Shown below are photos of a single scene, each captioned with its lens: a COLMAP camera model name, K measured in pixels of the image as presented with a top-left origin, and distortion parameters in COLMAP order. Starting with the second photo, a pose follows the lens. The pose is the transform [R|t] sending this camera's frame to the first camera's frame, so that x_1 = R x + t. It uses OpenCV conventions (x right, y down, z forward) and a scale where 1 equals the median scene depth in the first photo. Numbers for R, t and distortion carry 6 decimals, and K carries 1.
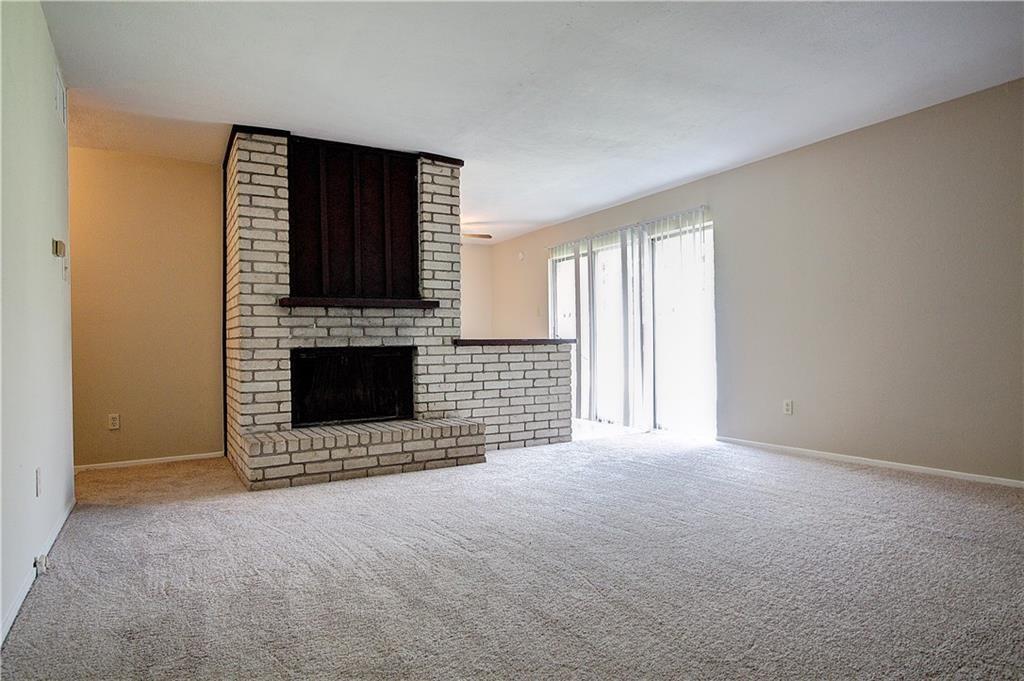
lens RADIAL K [[609.3, 0, 513.8], [0, 609.3, 341.4], [0, 0, 1]] dist [0.005412, 0.000113]
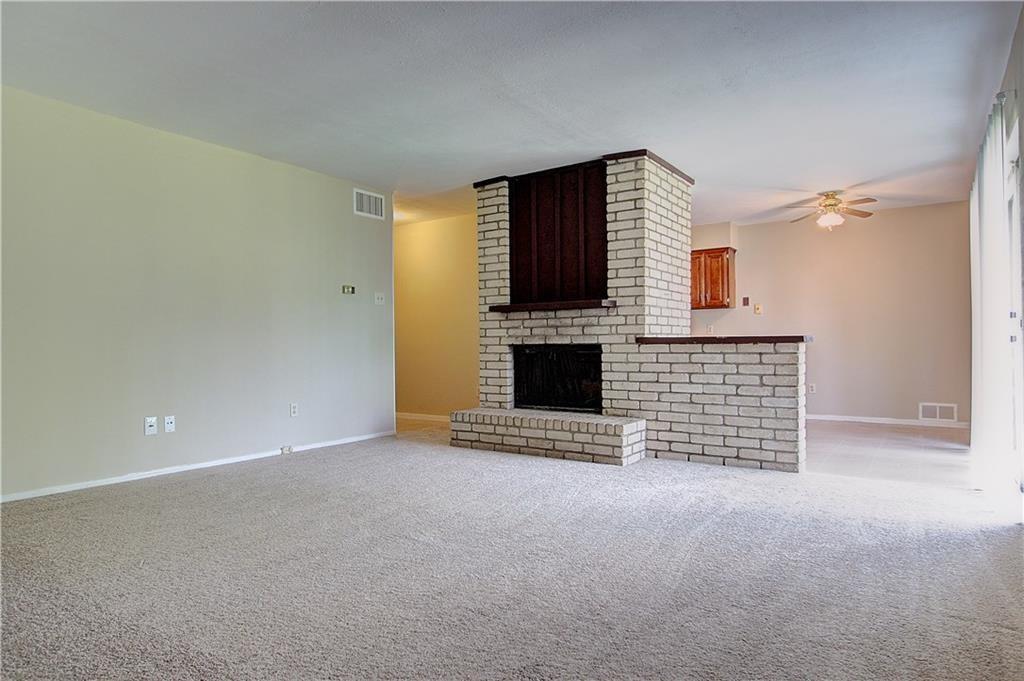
lens RADIAL K [[609.3, 0, 509.9], [0, 609.3, 339.8], [0, 0, 1]] dist [0.005412, 0.000113]
pose [[0.419443, 0.004185, -0.907772, 0.755917], [0.005684, 0.999958, 0.007237, -0.008078], [0.907764, -0.008195, 0.419401, 0.442383]]
